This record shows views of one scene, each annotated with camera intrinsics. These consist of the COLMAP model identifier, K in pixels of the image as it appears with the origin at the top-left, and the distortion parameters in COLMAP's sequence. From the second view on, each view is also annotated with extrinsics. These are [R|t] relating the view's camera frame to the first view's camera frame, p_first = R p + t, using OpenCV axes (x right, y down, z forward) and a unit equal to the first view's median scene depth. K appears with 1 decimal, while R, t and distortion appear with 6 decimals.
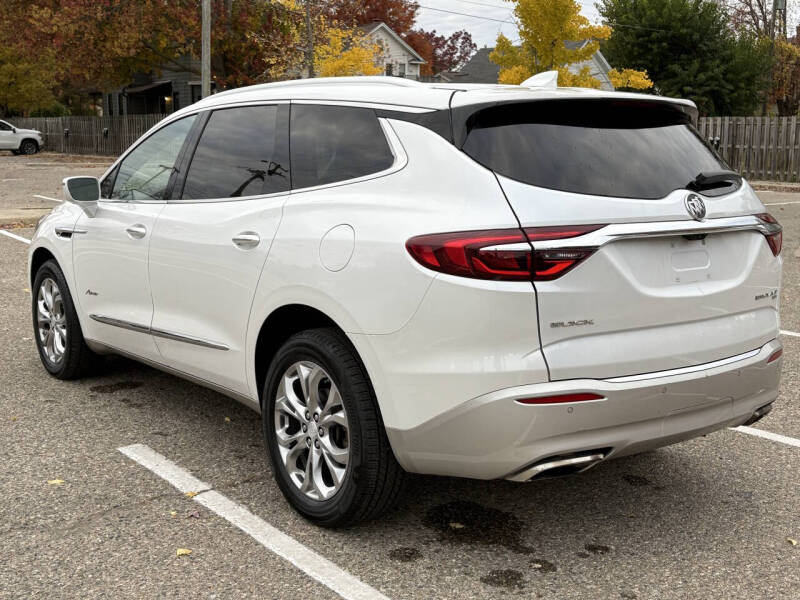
lens RADIAL K [[950.8, 0, 400.0], [0, 950.8, 300.0], [0, 0, 1]] dist [0.200865, -0.611550]
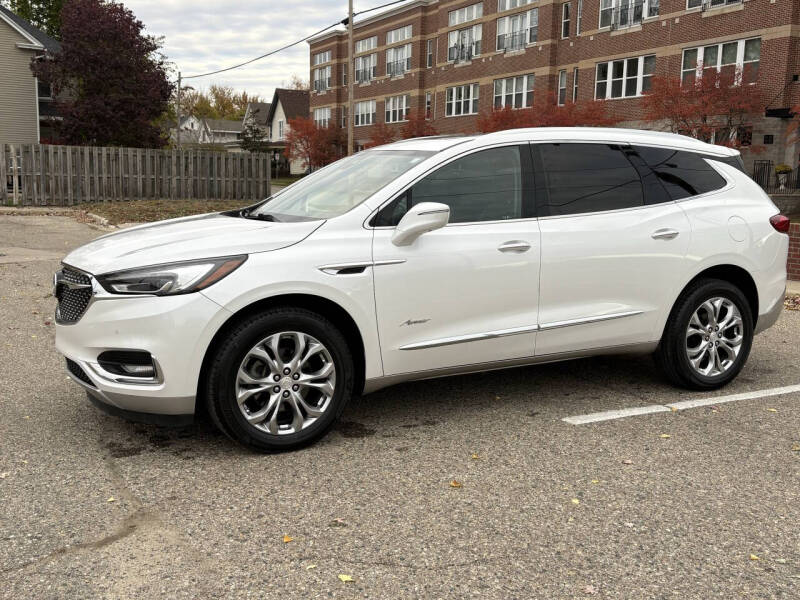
lens RADIAL K [[827.5, 0, 399.6], [0, 827.5, 289.6], [0, 0, 1]] dist [0.133533, -0.320392]
pose [[0.177166, -0.133942, 0.975024, -1.679151], [0.141631, 0.983854, 0.109420, -0.197501], [-0.973937, 0.118709, 0.193275, 1.261136]]
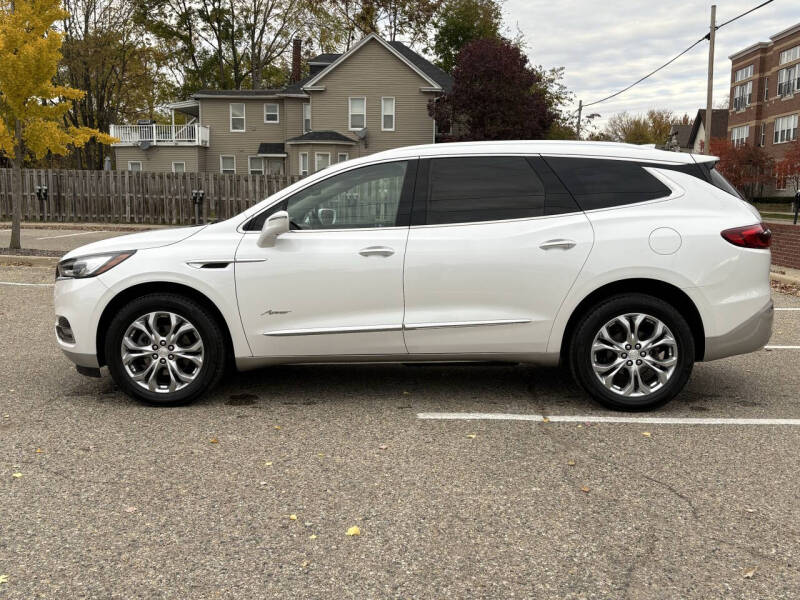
lens RADIAL K [[827.5, 0, 399.6], [0, 827.5, 289.6], [0, 0, 1]] dist [0.133533, -0.320392]
pose [[0.640481, -0.085766, 0.763170, -1.445166], [0.121502, 0.992545, 0.009574, -0.038156], [-0.758301, 0.086595, 0.646127, 0.371324]]
